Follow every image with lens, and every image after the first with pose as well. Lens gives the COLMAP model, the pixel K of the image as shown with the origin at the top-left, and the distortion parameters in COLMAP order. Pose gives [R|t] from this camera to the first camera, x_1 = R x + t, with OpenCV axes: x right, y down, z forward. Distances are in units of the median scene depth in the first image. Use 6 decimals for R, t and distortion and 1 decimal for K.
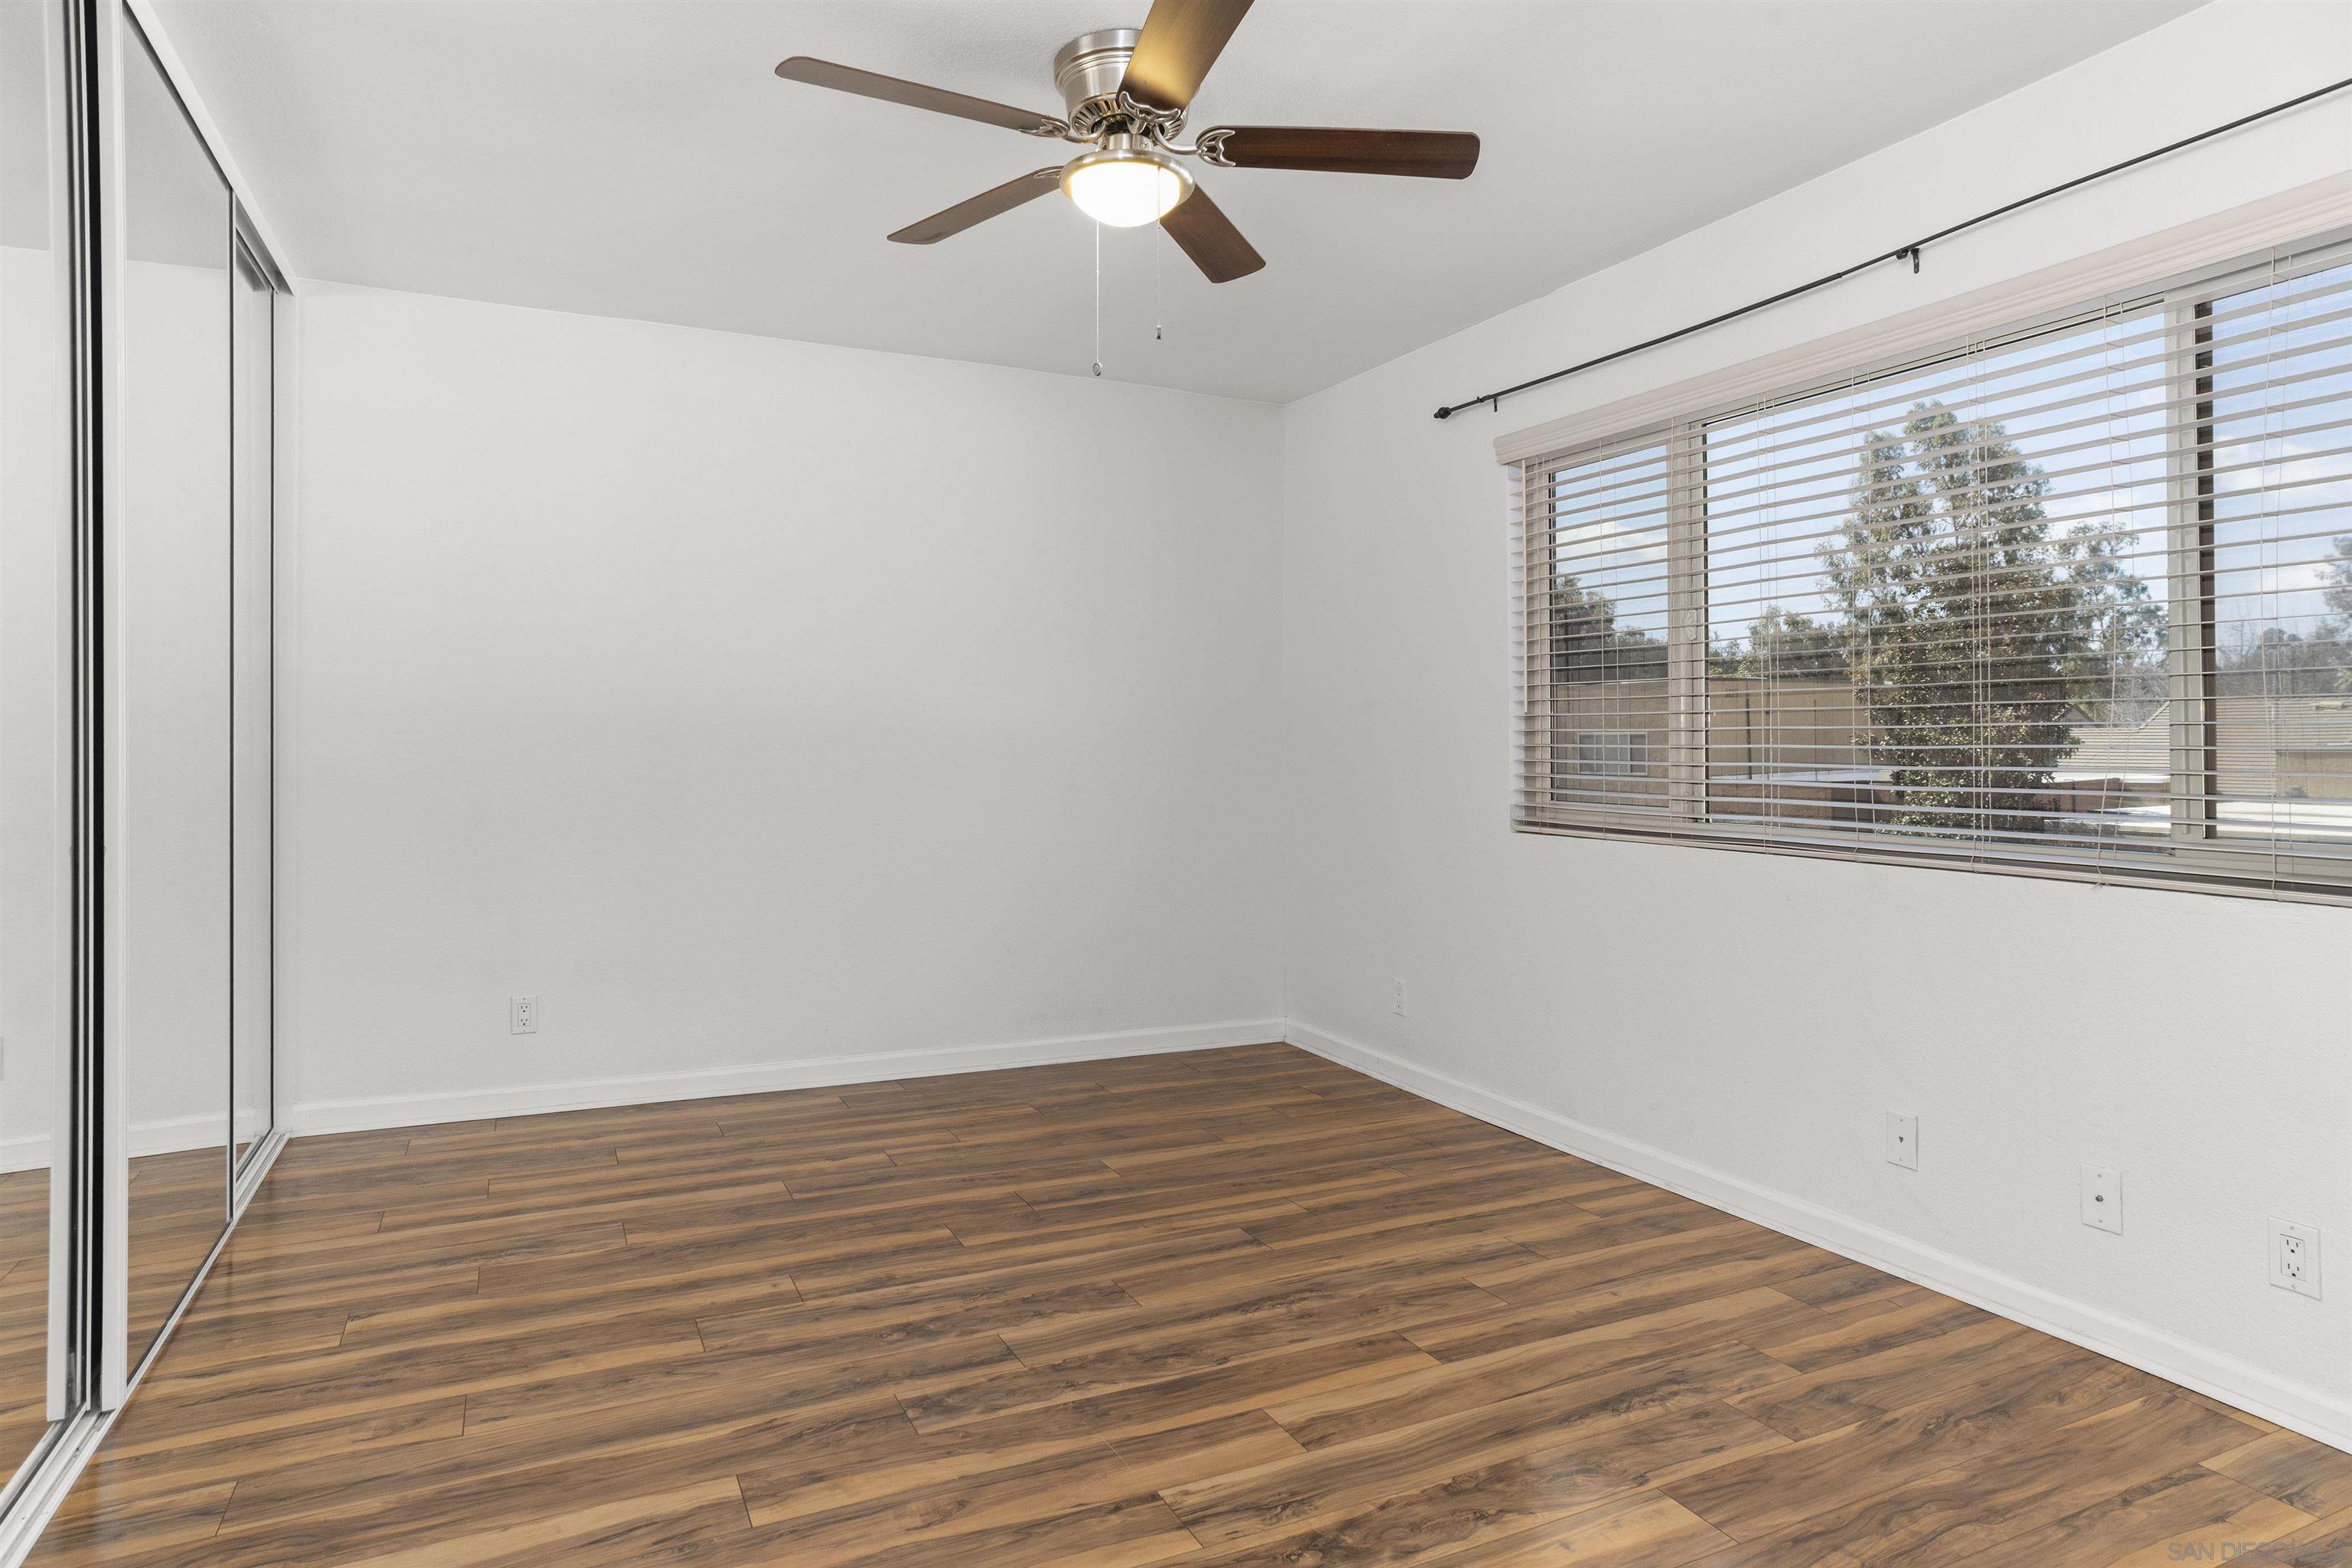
lens RADIAL K [[1348.3, 0, 1176.4], [0, 1348.3, 744.8], [0, 0, 1]] dist [-0.053327, 0.039946]
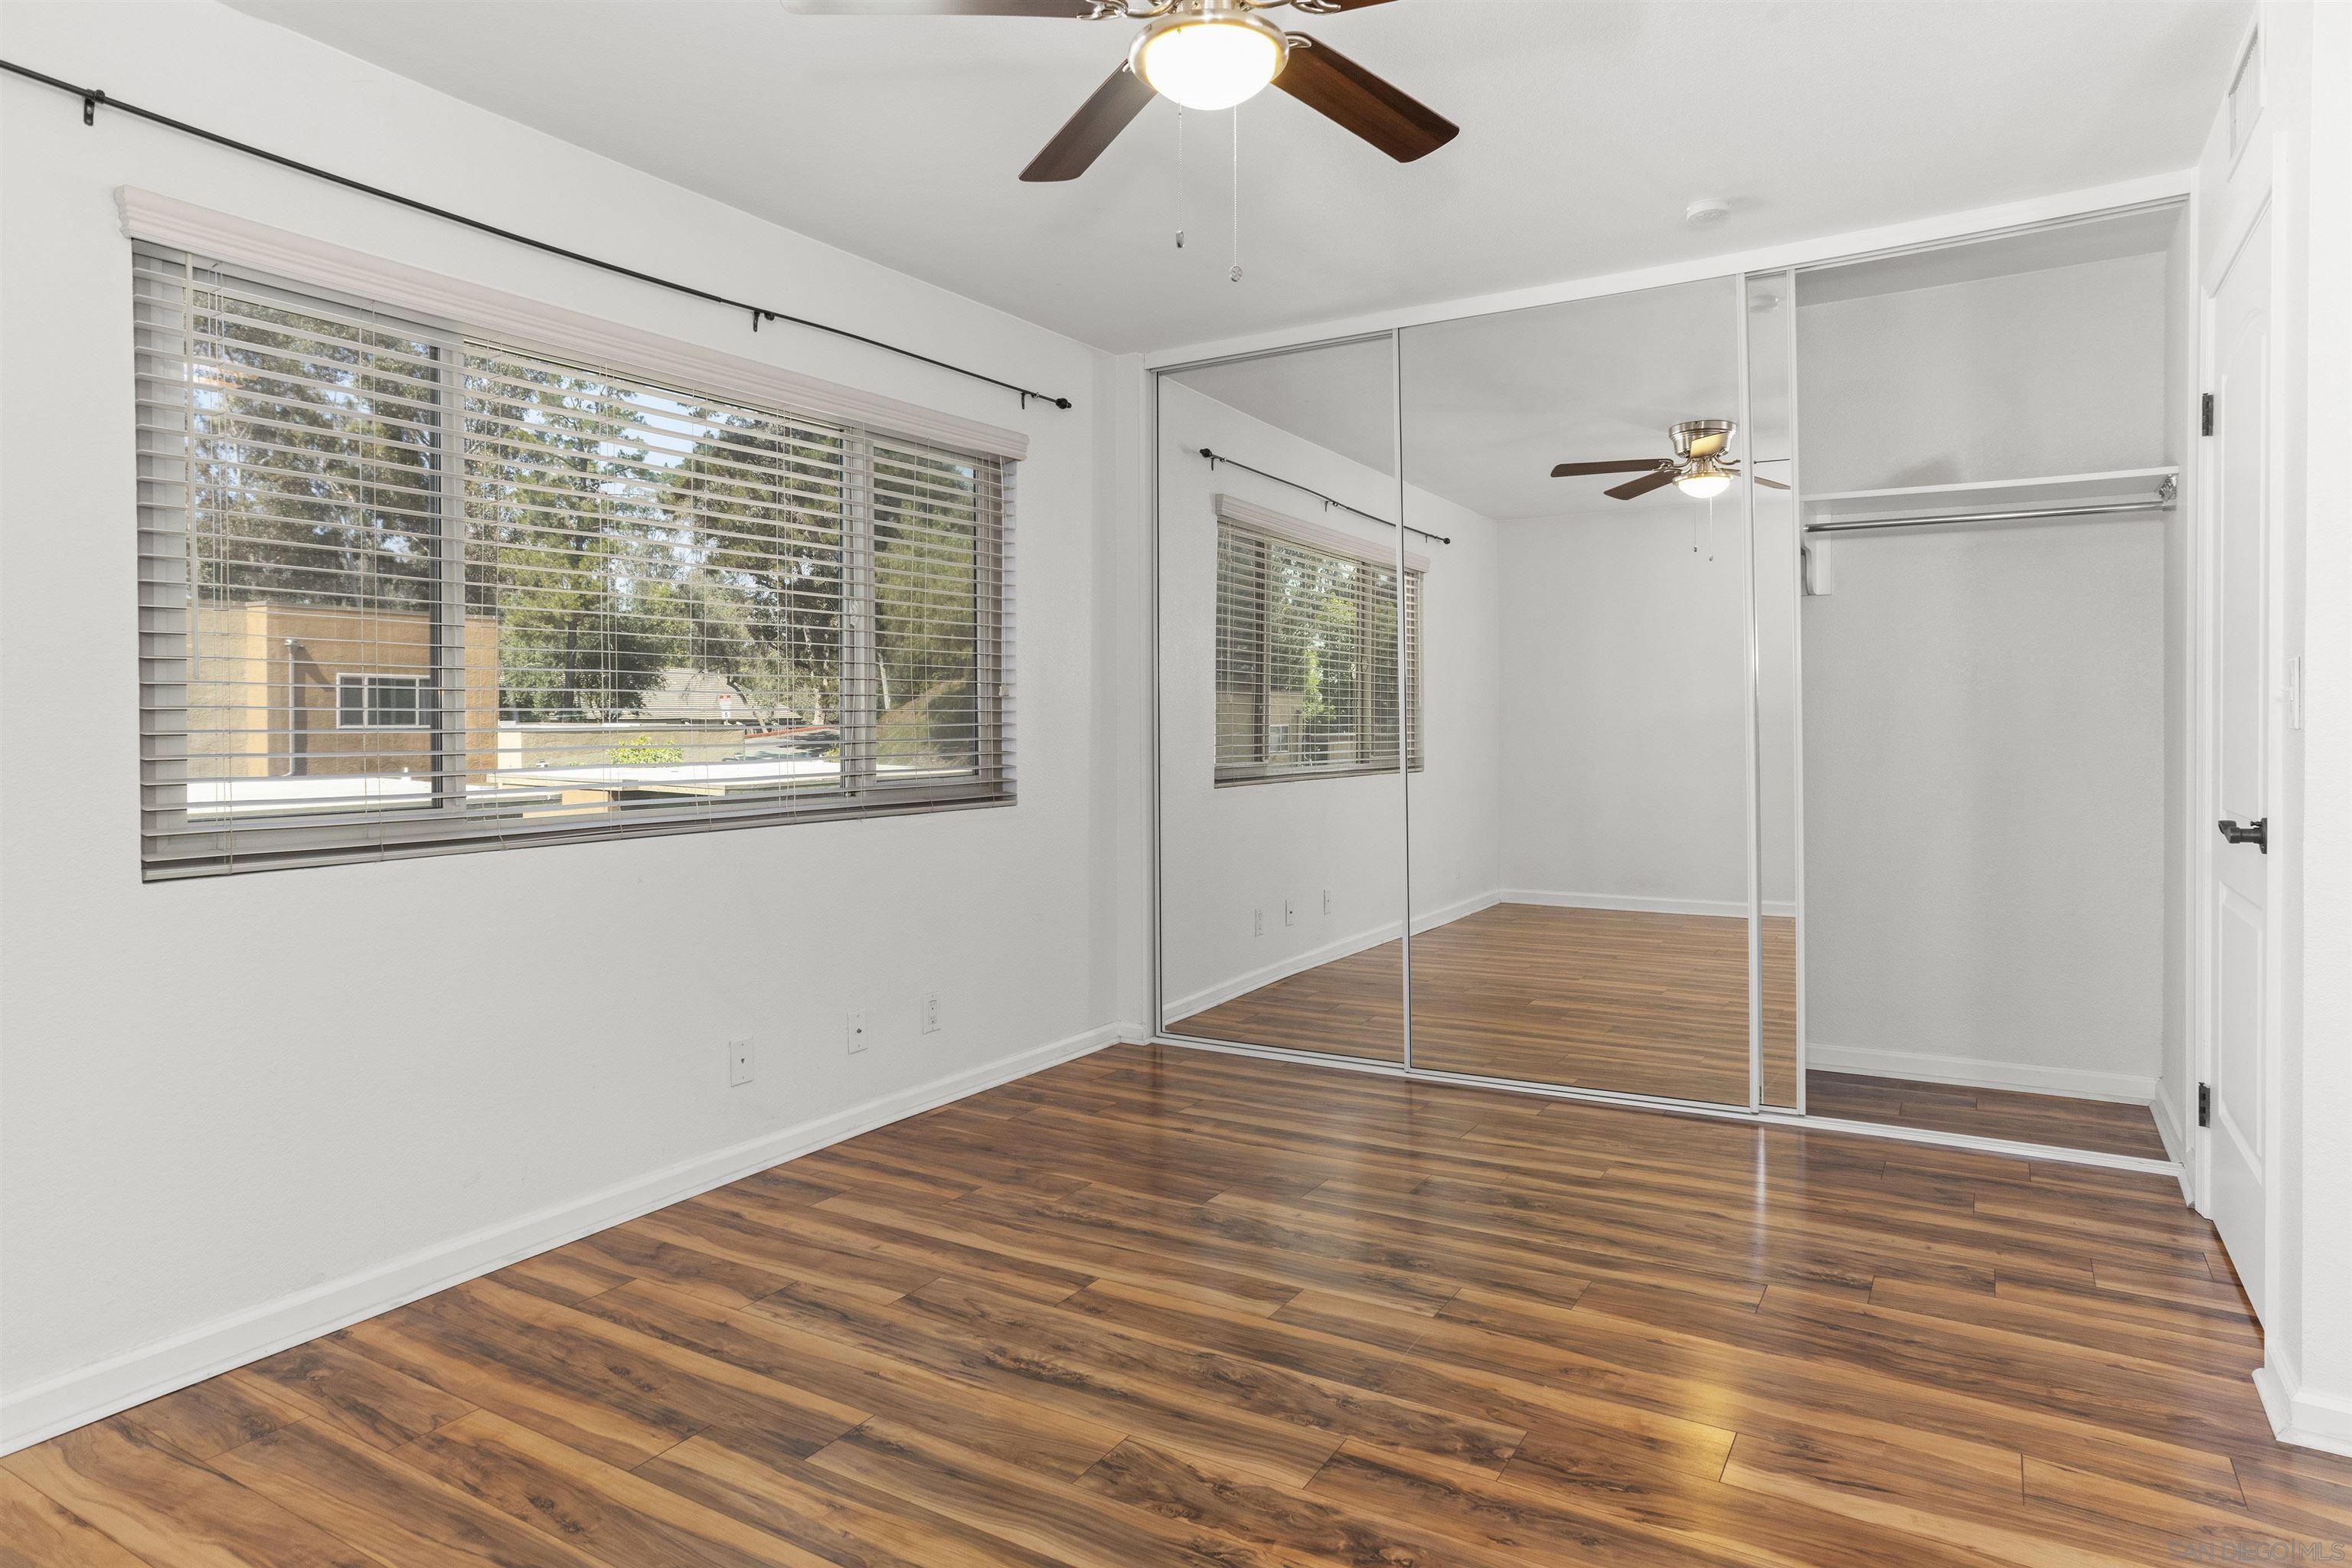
lens RADIAL K [[1348.3, 0, 1176.4], [0, 1348.3, 744.8], [0, 0, 1]] dist [-0.053327, 0.039946]
pose [[-0.534406, -0.013001, 0.845128, -0.700610], [0.007922, 0.999761, 0.020389, -0.003602], [-0.845191, 0.017591, -0.534175, 1.389679]]
